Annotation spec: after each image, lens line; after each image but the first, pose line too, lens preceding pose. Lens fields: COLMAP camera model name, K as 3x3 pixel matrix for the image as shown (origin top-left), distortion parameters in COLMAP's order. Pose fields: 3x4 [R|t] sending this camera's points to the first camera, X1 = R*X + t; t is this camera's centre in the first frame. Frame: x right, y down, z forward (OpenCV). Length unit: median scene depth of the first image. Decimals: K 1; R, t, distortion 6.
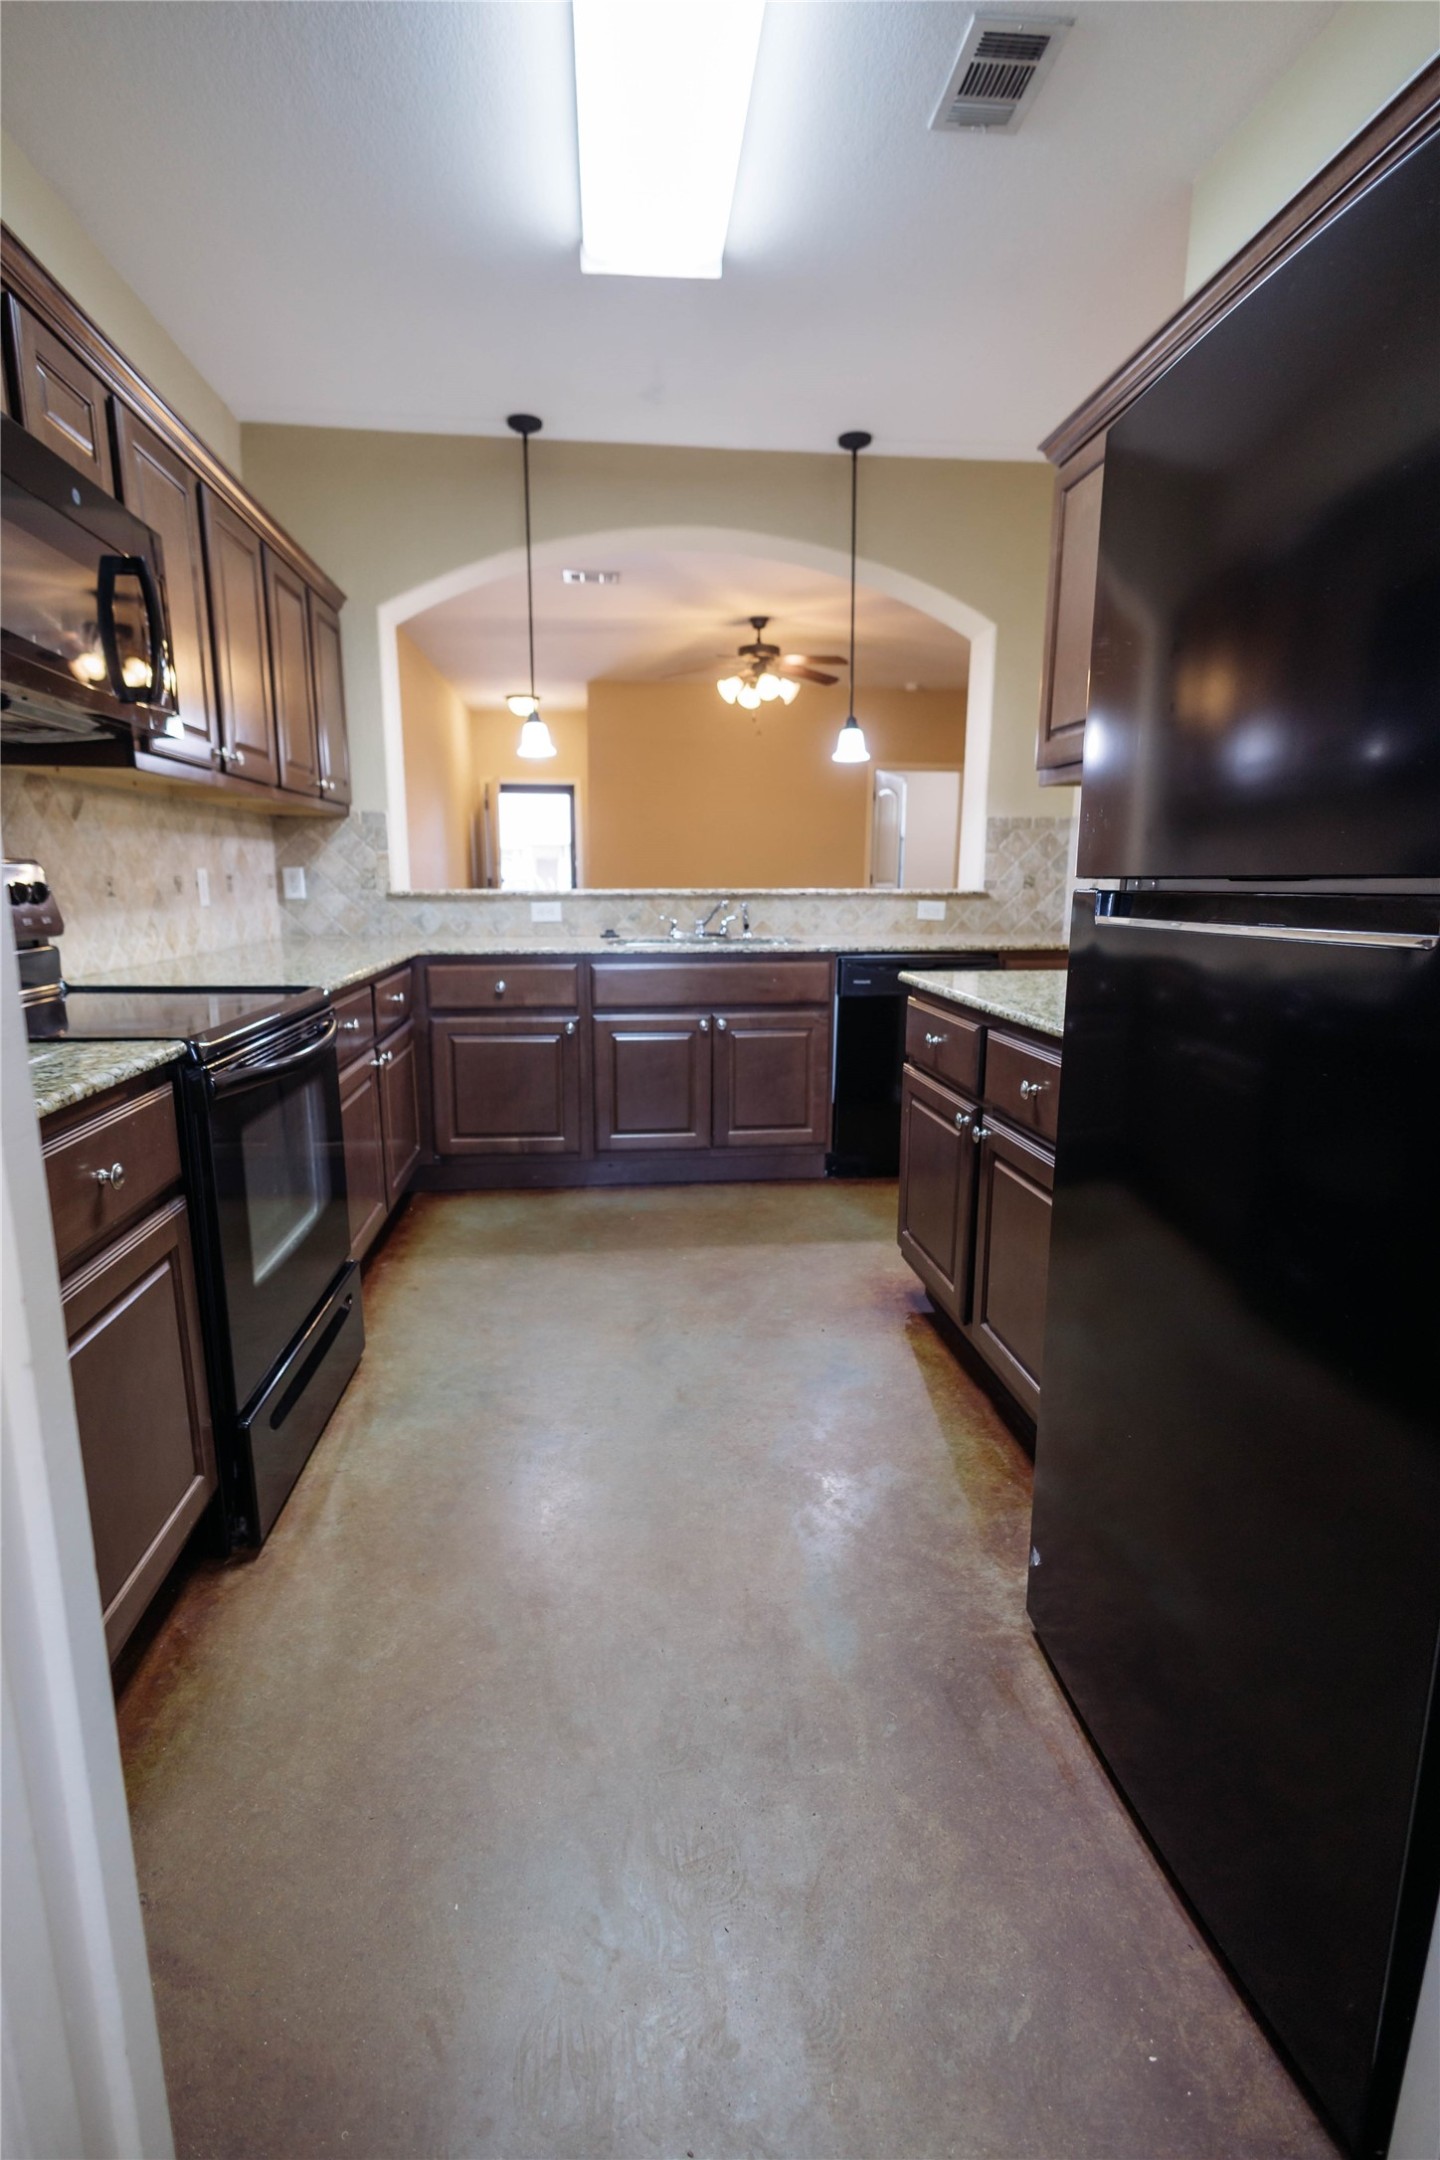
lens RADIAL K [[1048.3, 0, 720.0], [0, 1048.3, 1080.0], [0, 0, 1]] dist [0.012141, -0.000012]
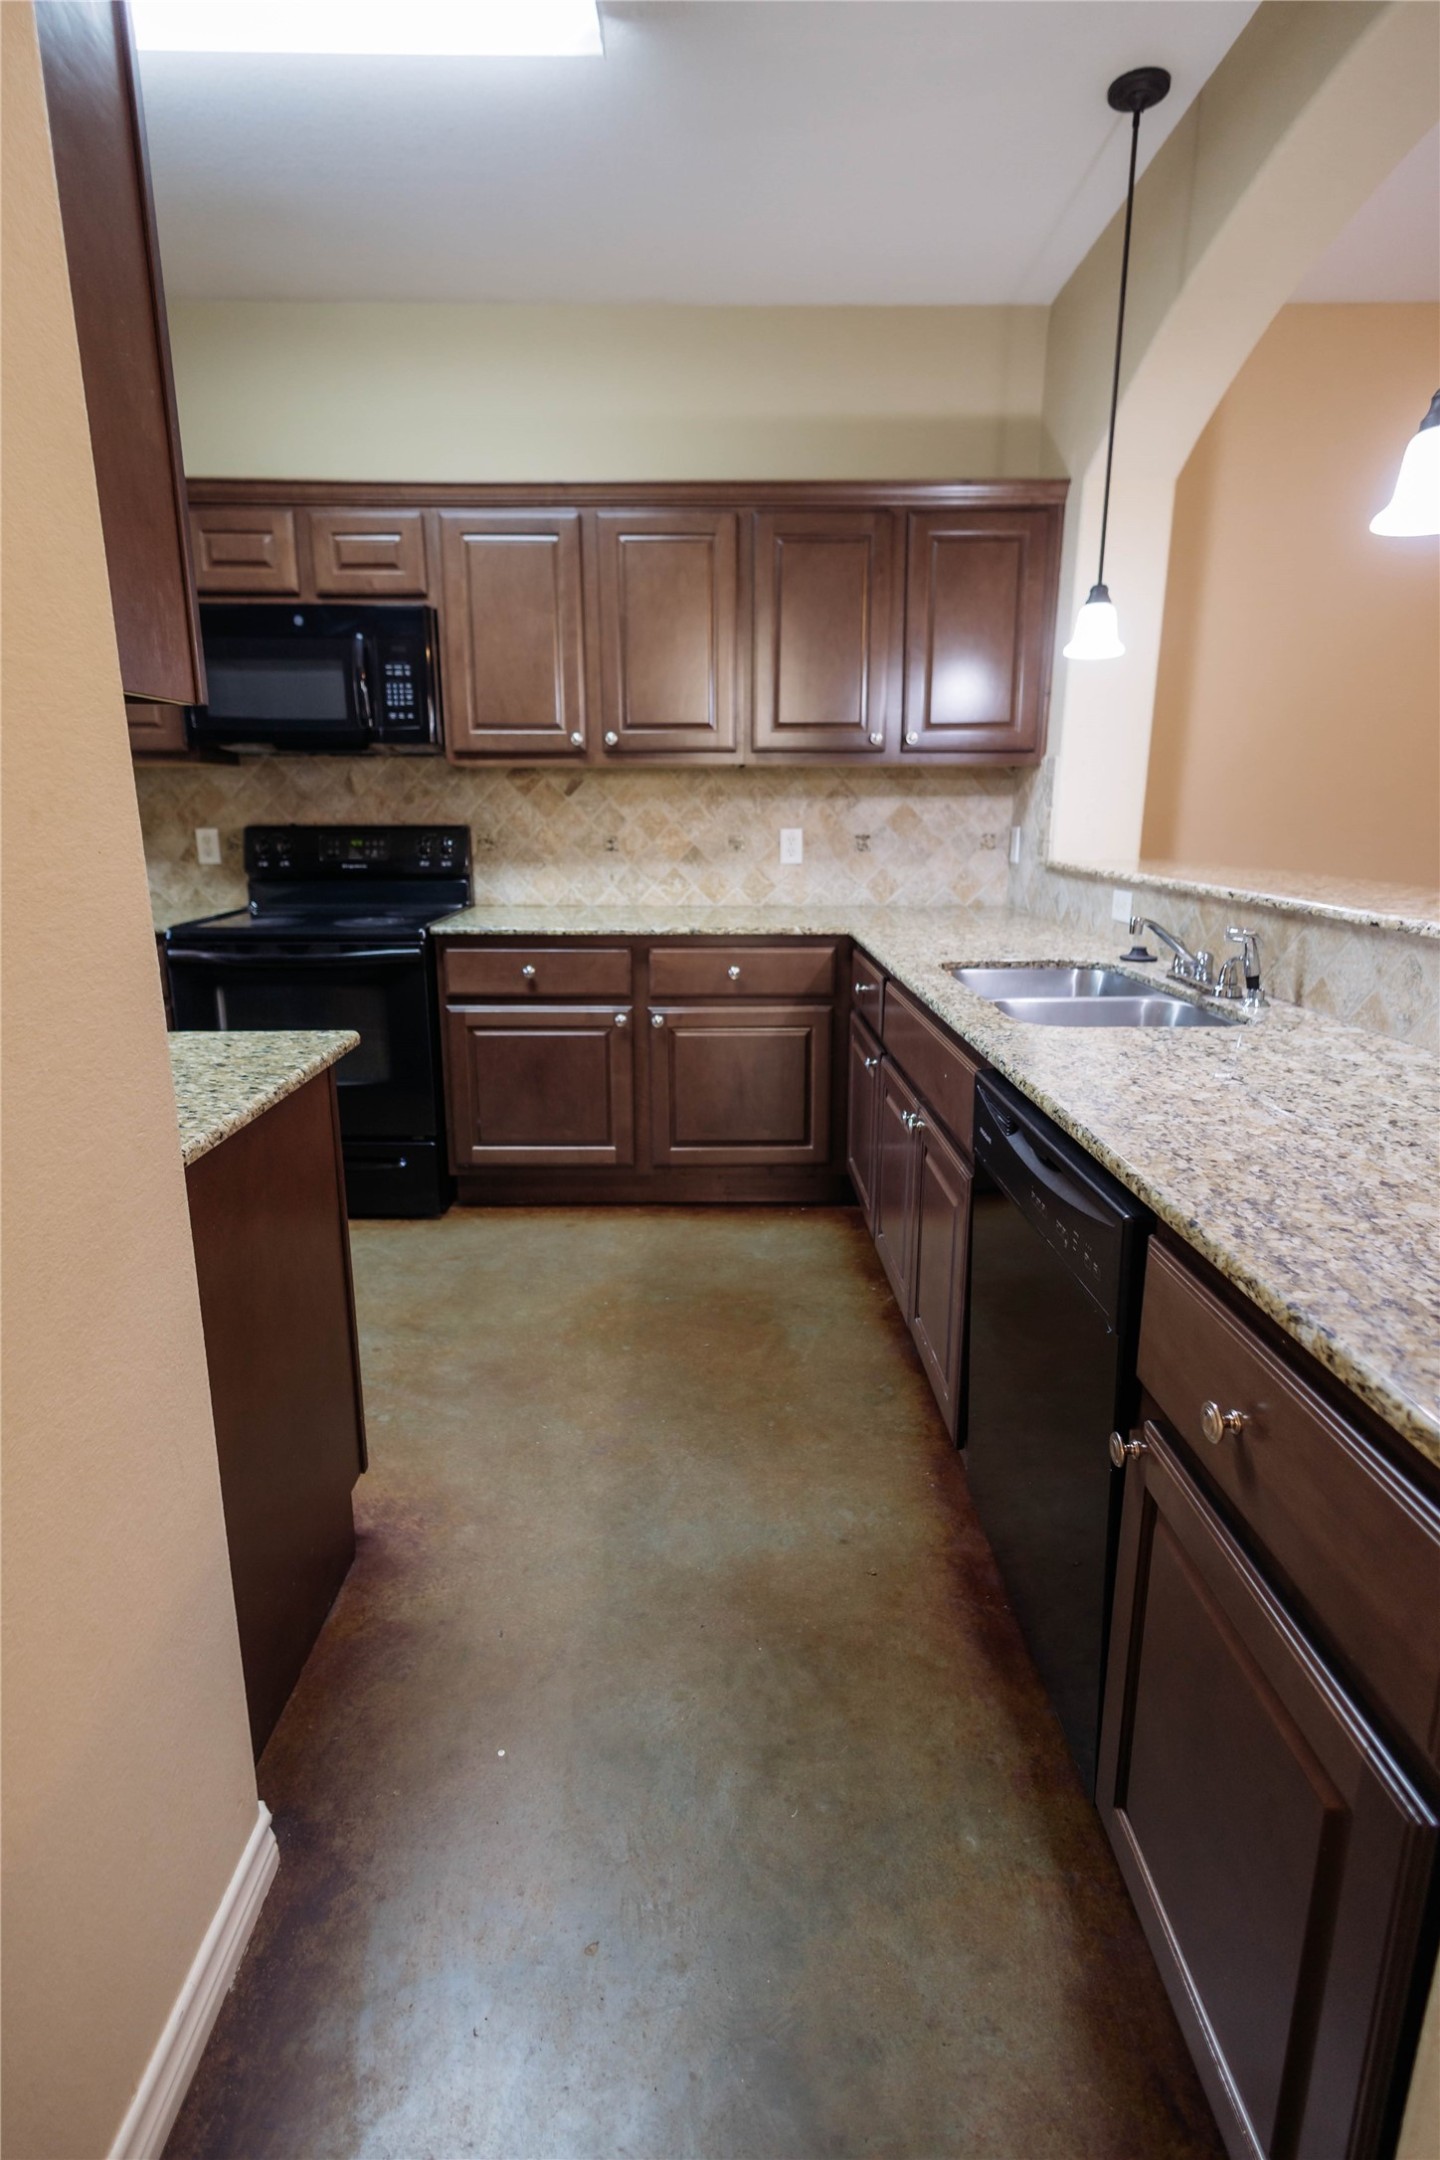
lens RADIAL K [[1047.7, 0, 691.1], [0, 1047.7, 1053.0], [0, 0, 1]] dist [0.013253, 0.000063]
pose [[-0.126091, 0.227423, -0.965598, 0.638282], [-0.190972, 0.949596, 0.248592, -0.240490], [0.973463, 0.215748, -0.076304, 1.075468]]
